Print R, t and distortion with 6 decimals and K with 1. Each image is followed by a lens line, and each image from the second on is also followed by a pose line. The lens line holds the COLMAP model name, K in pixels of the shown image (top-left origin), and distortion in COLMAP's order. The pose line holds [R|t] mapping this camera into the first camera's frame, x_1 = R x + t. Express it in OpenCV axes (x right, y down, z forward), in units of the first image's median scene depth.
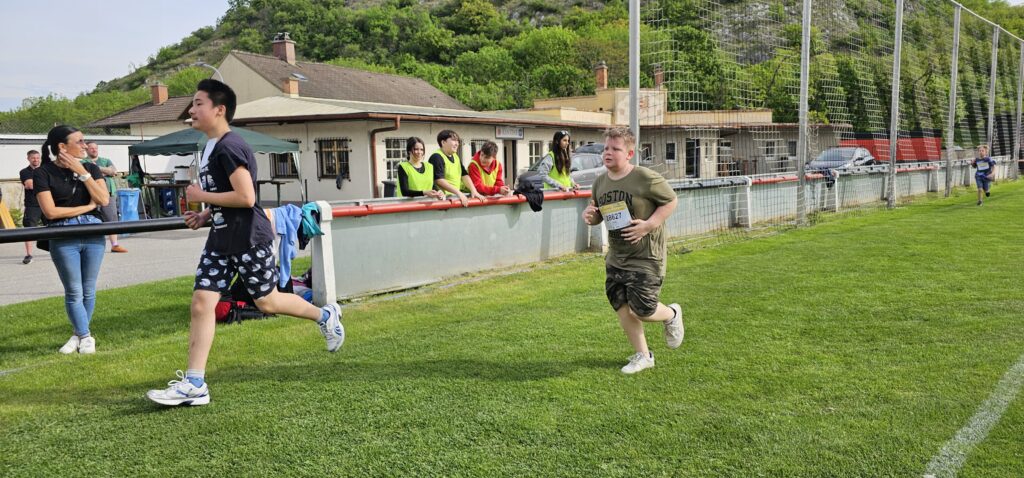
lens RADIAL K [[660.2, 0, 489.9], [0, 660.2, 241.0], [0, 0, 1]] dist [0.064848, -0.077781]
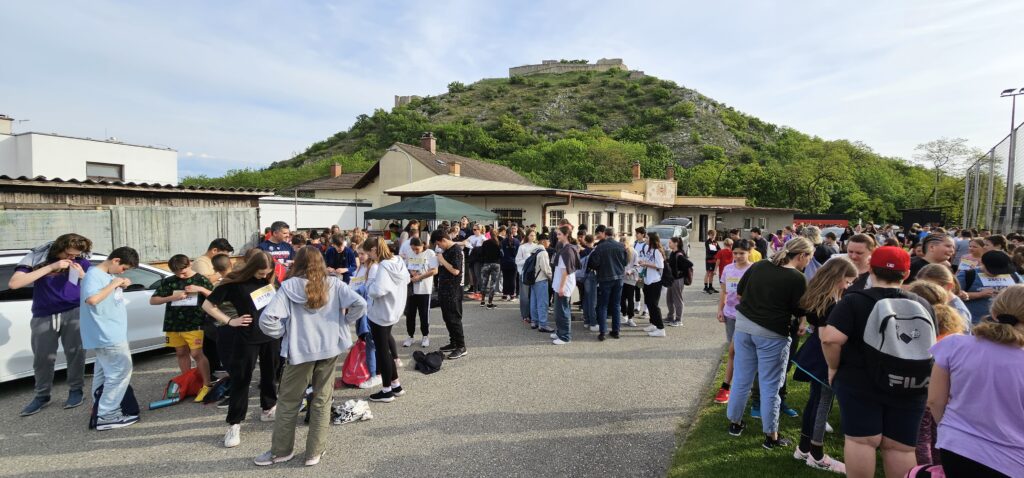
lens RADIAL K [[399.7, 0, 512.0], [0, 399.7, 239.0], [0, 0, 1]] dist [0.000602, -0.000009]
pose [[0.998845, 0.036328, 0.031442, -0.042415], [-0.034100, 0.997052, -0.068729, -0.007379], [-0.033846, 0.067577, 0.997140, 0.039274]]
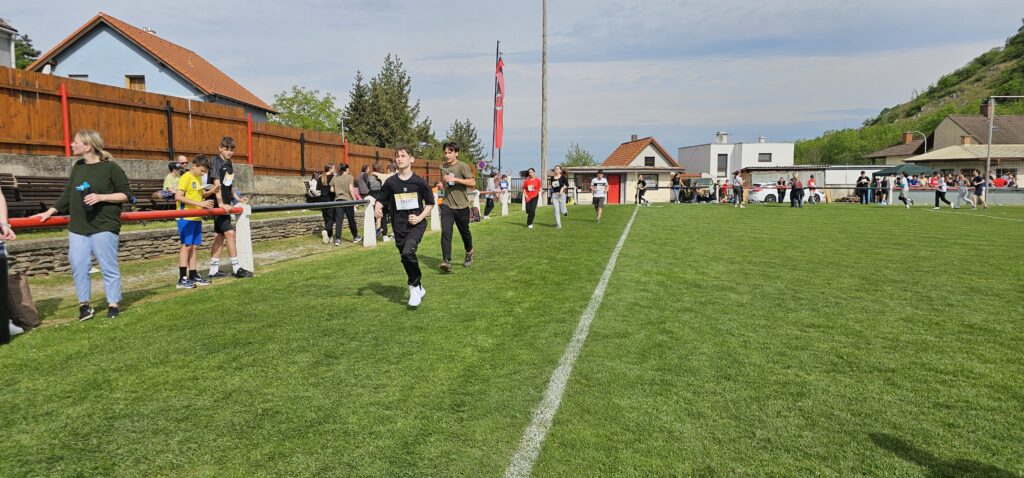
lens RADIAL K [[660.2, 0, 489.9], [0, 660.2, 241.0], [0, 0, 1]] dist [0.064848, -0.077781]
pose [[0.497989, 0.095040, -0.861960, 0.154999], [-0.113693, 0.992552, 0.043754, 0.028609], [0.859698, 0.076210, 0.505085, -0.247839]]
